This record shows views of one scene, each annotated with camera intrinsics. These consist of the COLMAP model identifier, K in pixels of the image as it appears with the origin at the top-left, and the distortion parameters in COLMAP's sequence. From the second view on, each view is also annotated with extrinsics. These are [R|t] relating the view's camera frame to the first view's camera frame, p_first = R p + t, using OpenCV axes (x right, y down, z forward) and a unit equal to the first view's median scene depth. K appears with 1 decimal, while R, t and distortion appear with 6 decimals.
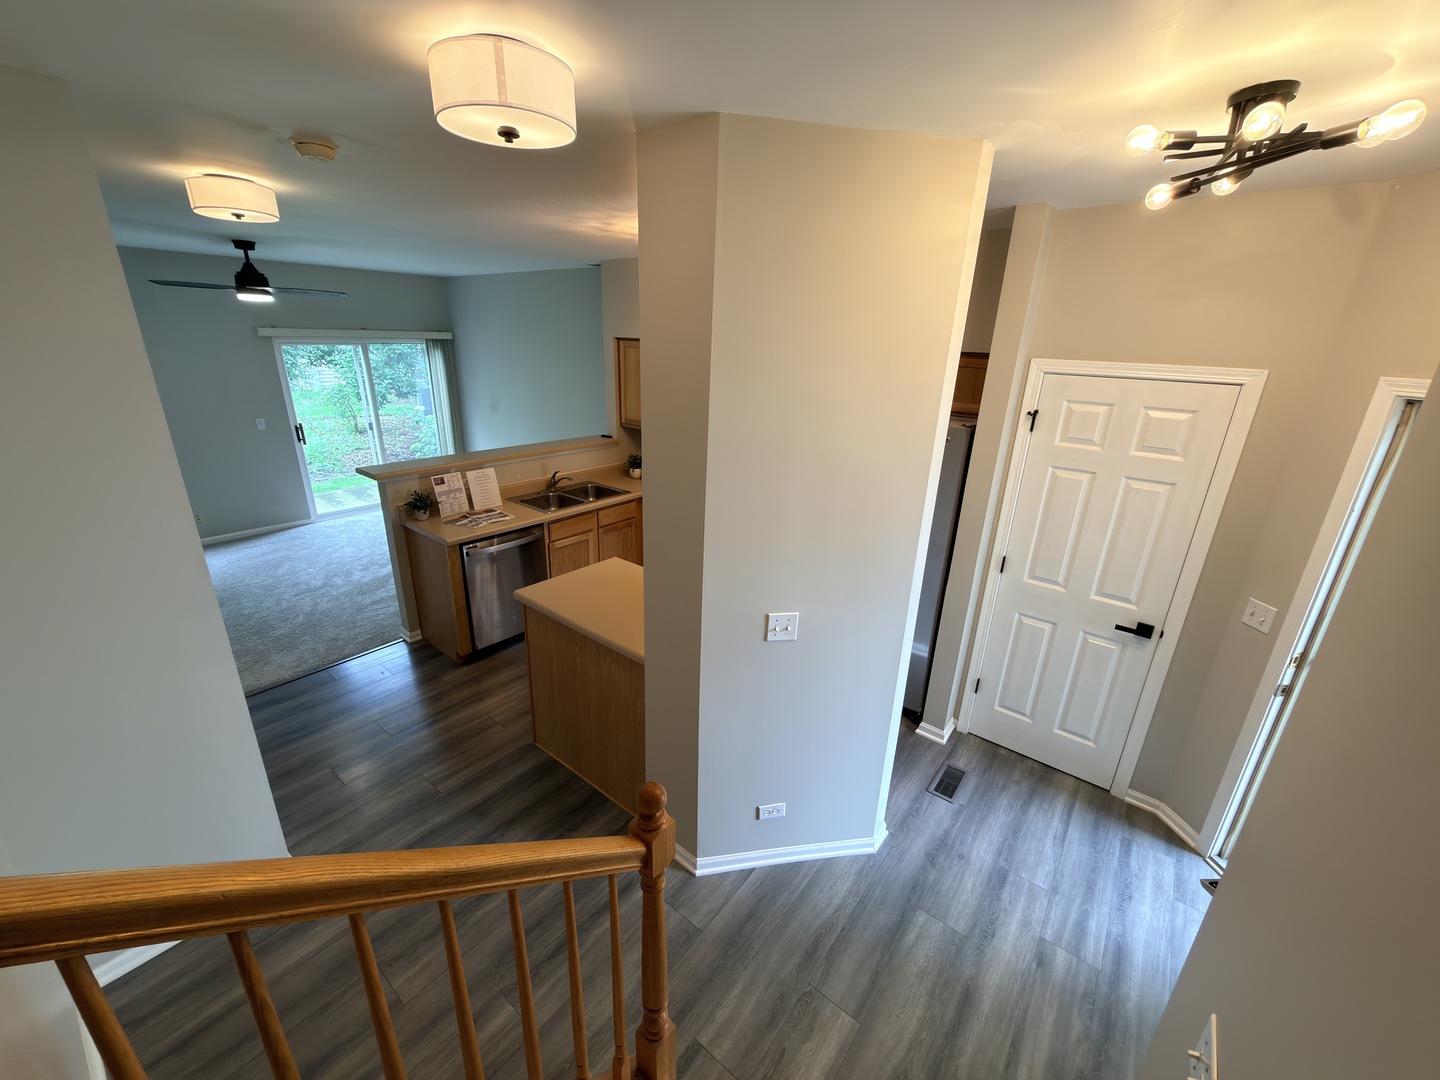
lens RADIAL K [[574.1, 0, 720.3], [0, 574.1, 537.1], [0, 0, 1]] dist [0.000779, 0.000060]
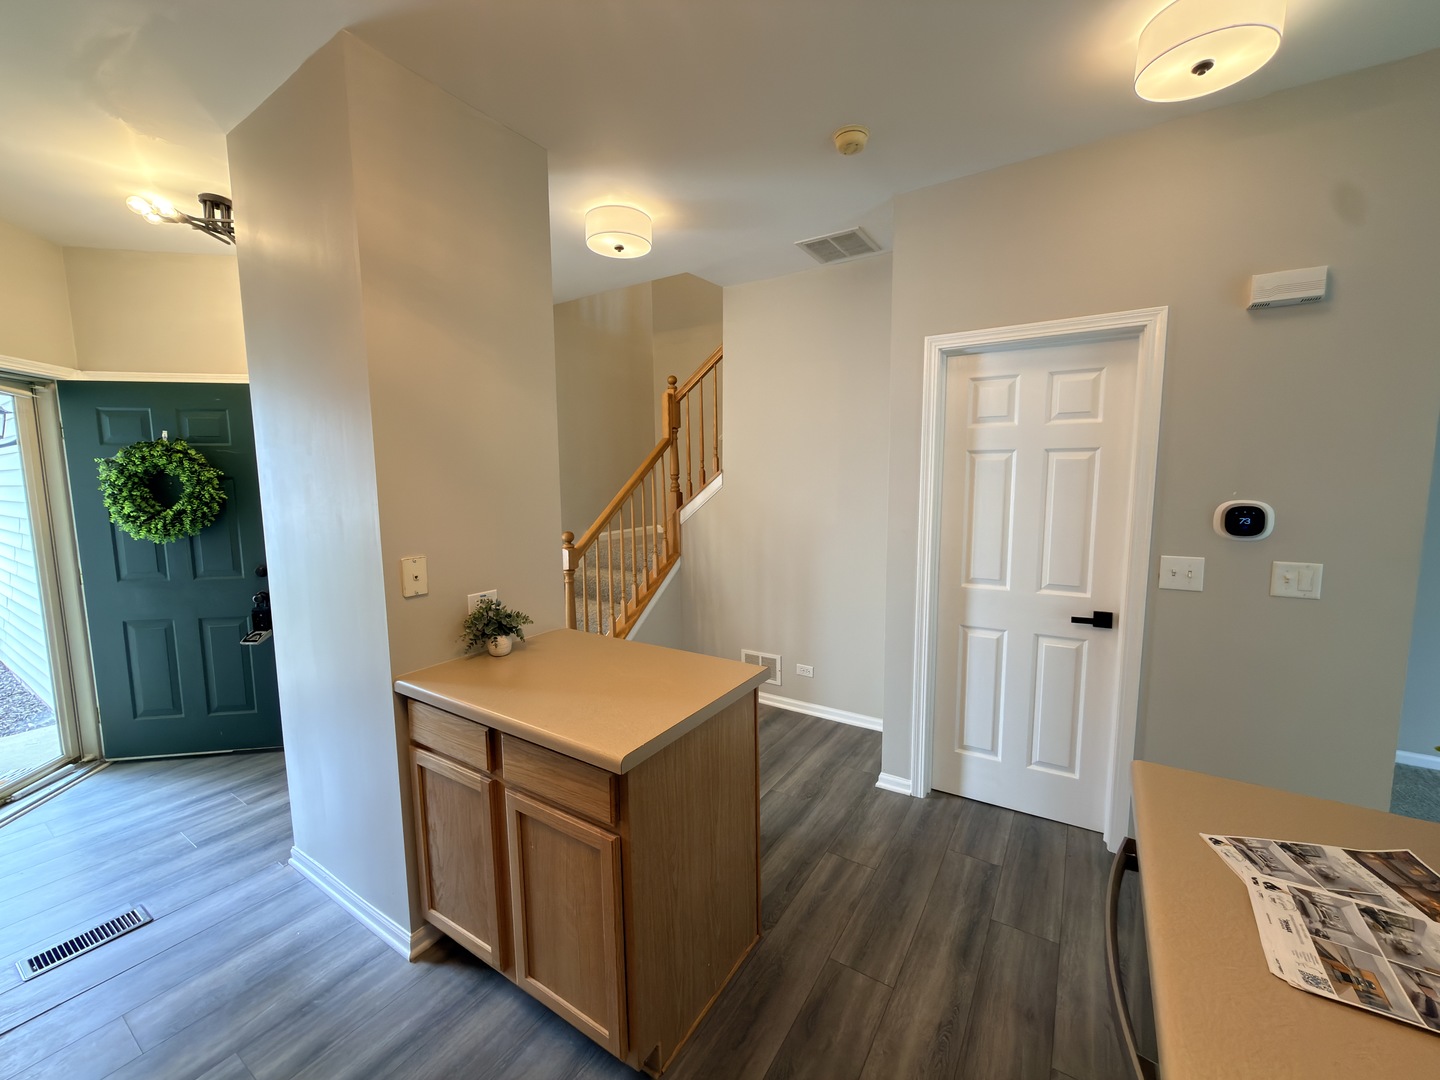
lens RADIAL K [[574.1, 0, 720.3], [0, 574.1, 537.1], [0, 0, 1]] dist [0.000779, 0.000060]
pose [[-0.994958, -0.014707, -0.099209, -0.276534], [-0.055939, 0.902411, 0.427231, -0.339492], [0.083244, 0.430626, -0.898683, 1.675249]]
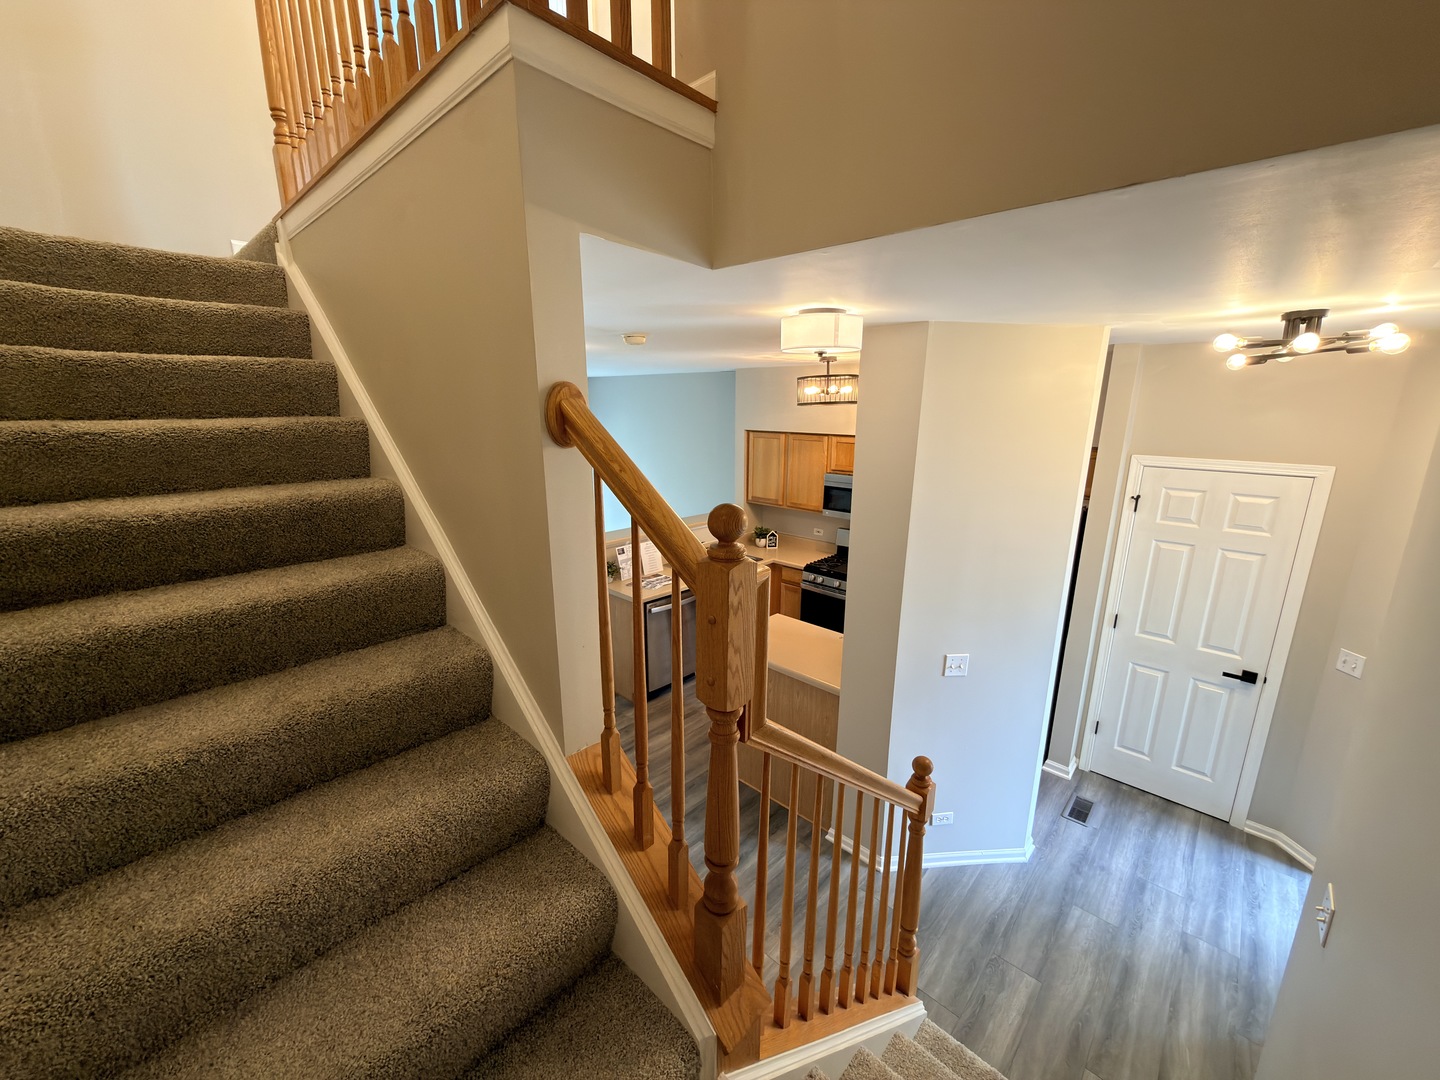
lens RADIAL K [[574.1, 0, 720.3], [0, 574.1, 537.1], [0, 0, 1]] dist [0.000779, 0.000060]
pose [[0.996483, -0.005592, -0.083614, -0.262237], [-0.003461, 0.994173, -0.107740, 0.006410], [0.083729, 0.107651, 0.990657, -0.313730]]
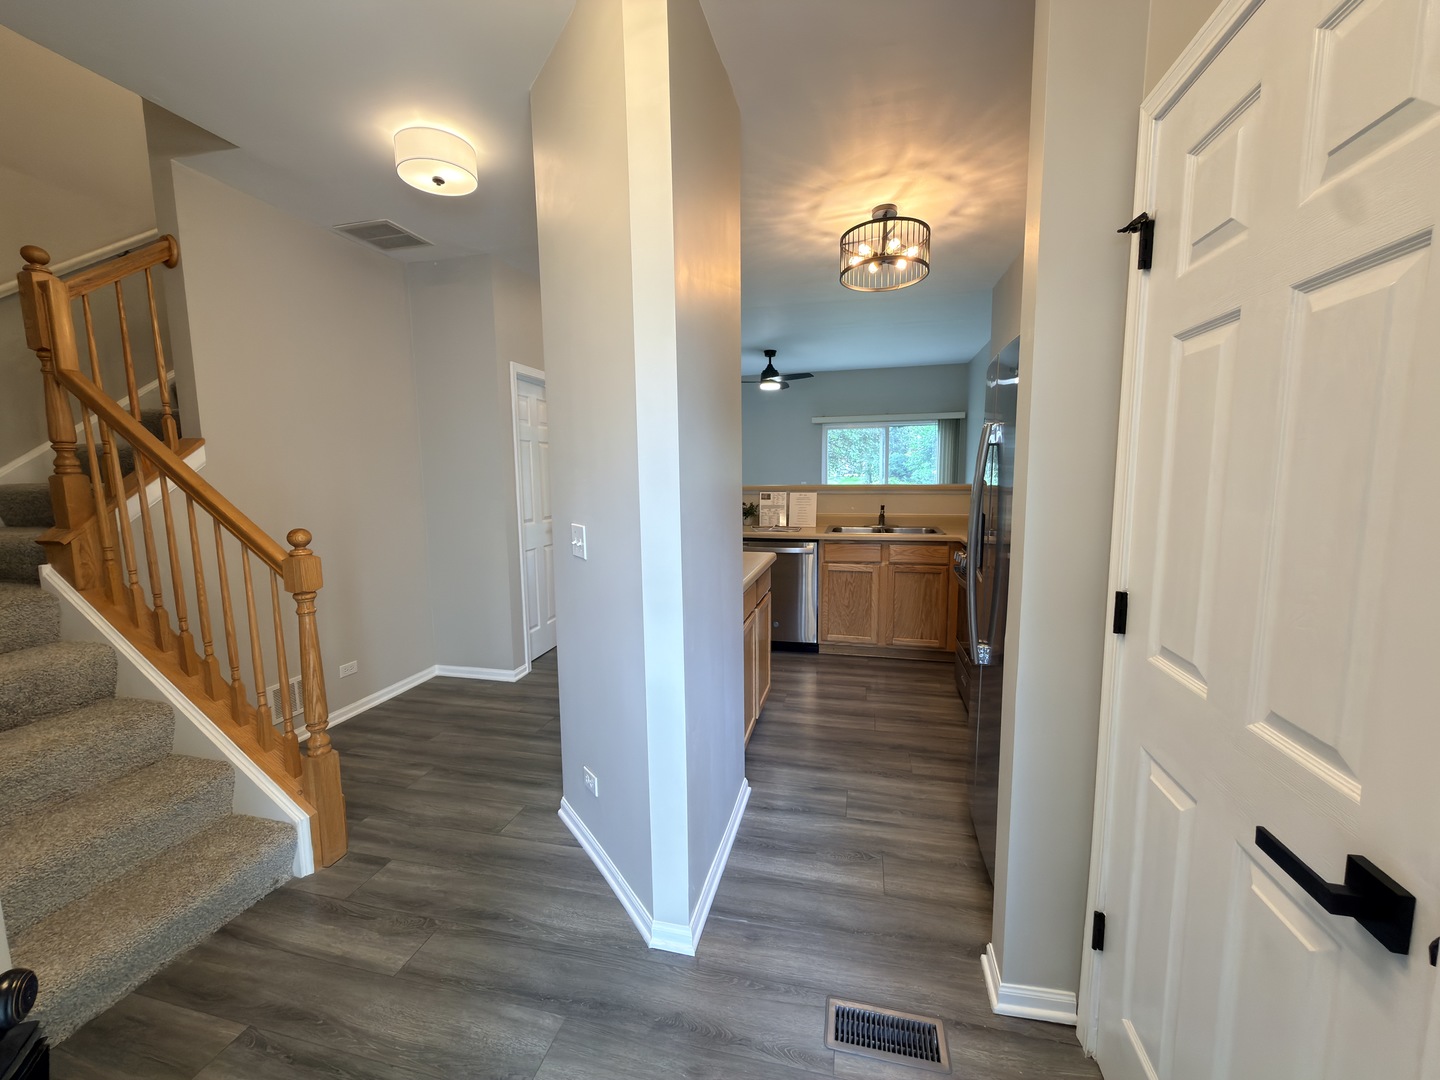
lens RADIAL K [[574.1, 0, 720.3], [0, 574.1, 537.1], [0, 0, 1]] dist [0.000779, 0.000060]
pose [[0.412092, 0.068147, -0.908590, 0.861627], [-0.274116, 0.960273, -0.052302, 0.110525], [0.868931, 0.270612, 0.414402, 0.666273]]
